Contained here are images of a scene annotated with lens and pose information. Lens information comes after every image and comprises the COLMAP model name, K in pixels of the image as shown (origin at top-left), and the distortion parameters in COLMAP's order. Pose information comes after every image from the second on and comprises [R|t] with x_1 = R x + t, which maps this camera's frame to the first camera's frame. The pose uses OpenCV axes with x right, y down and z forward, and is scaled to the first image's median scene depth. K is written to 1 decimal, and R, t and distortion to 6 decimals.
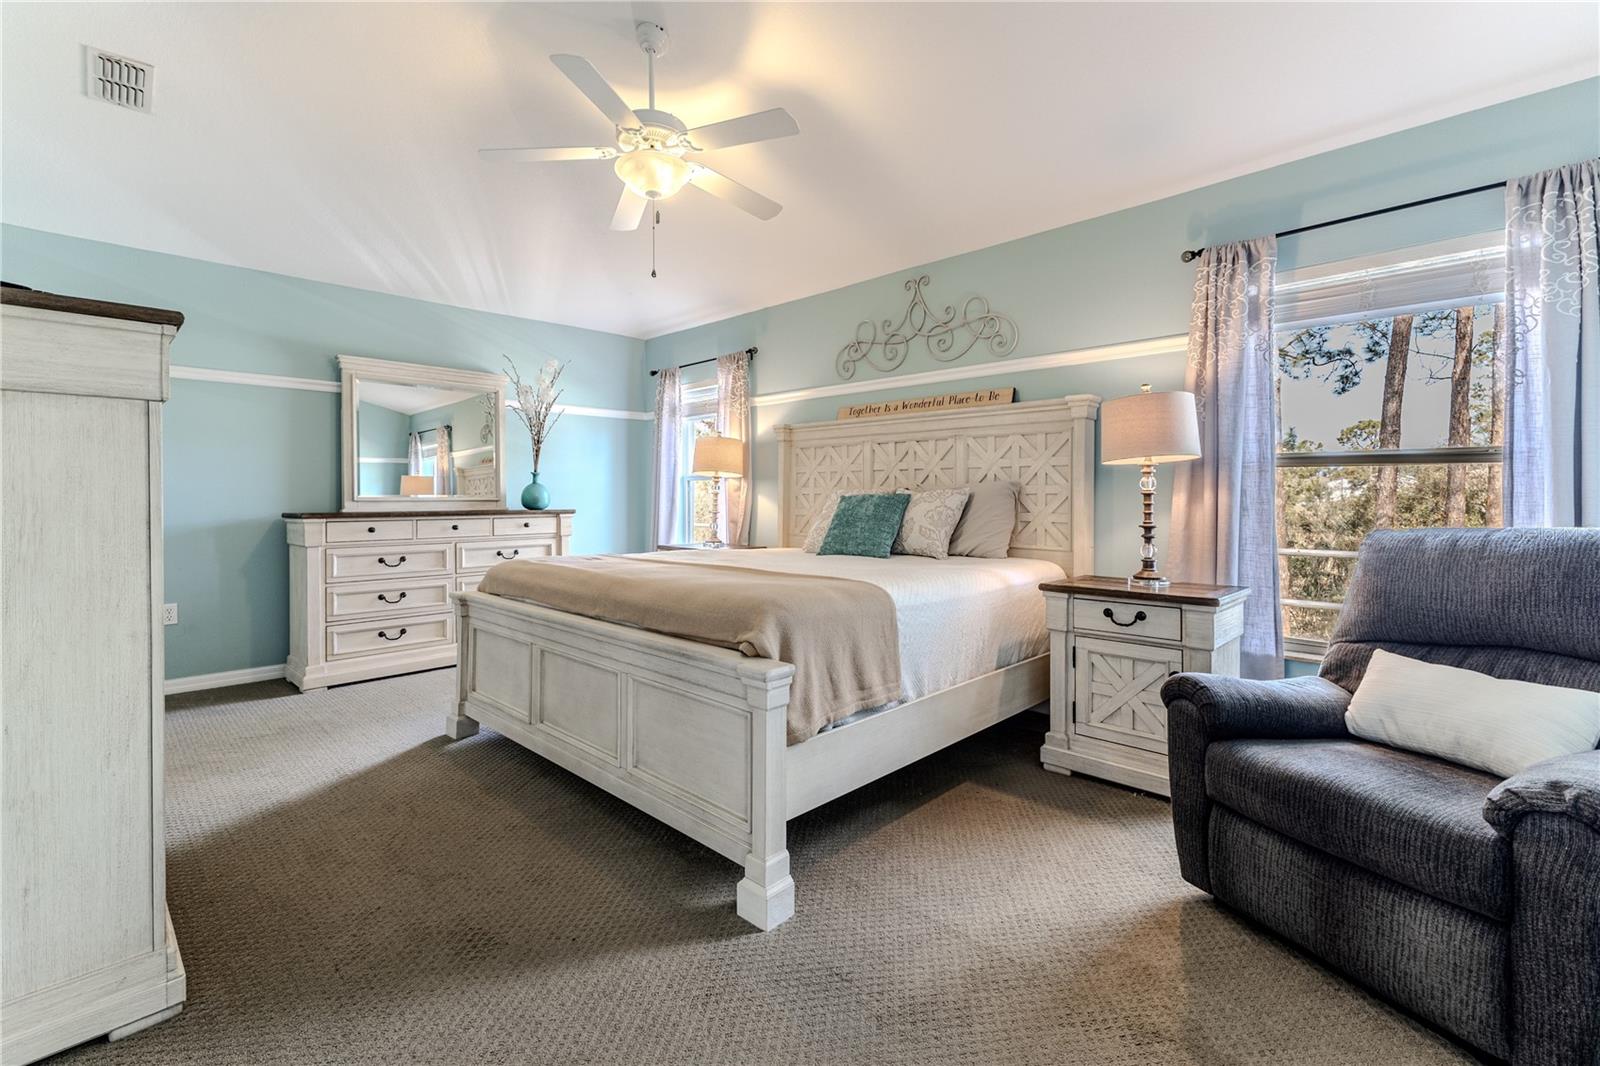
lens RADIAL K [[712.2, 0, 731.7], [0, 712.2, 503.0], [0, 0, 1]] dist [-0.000329, -0.000473]
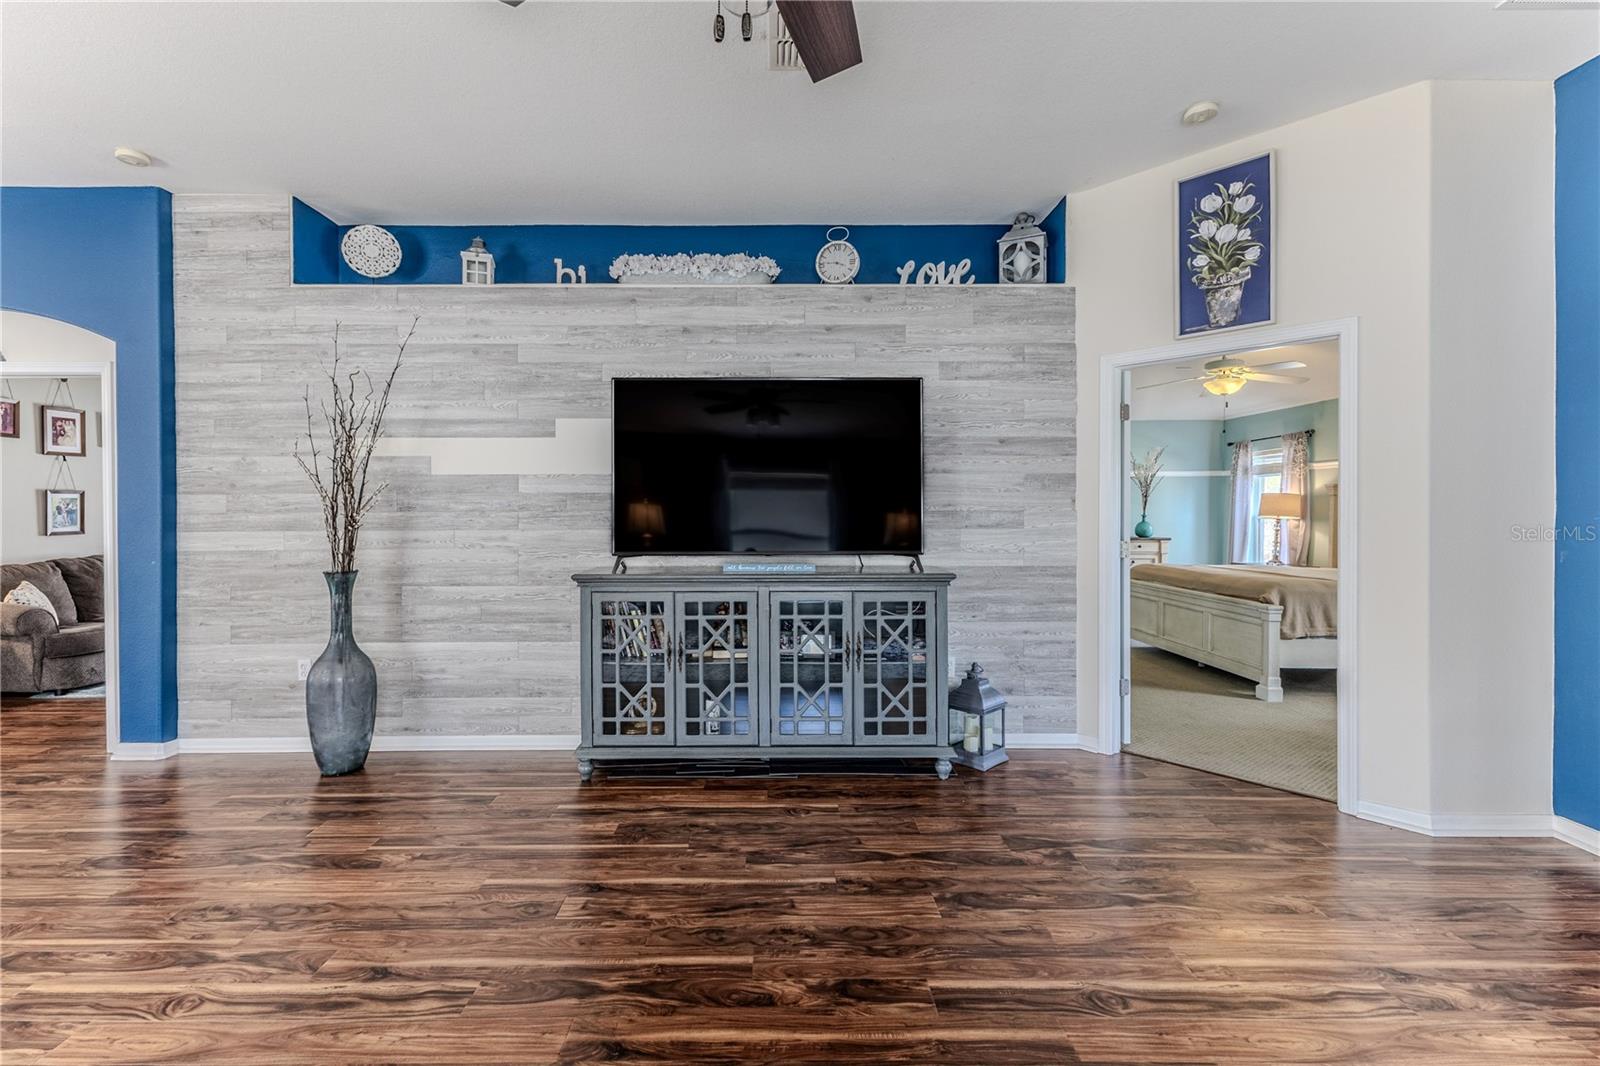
lens RADIAL K [[683.7, 0, 774.8], [0, 683.7, 514.1], [0, 0, 1]] dist [-0.000810, -0.000169]
pose [[0.758480, 0.006219, -0.651666, 0.111568], [-0.010242, 0.999945, -0.002378, -0.031720], [0.651615, 0.008479, 0.758502, -0.777249]]
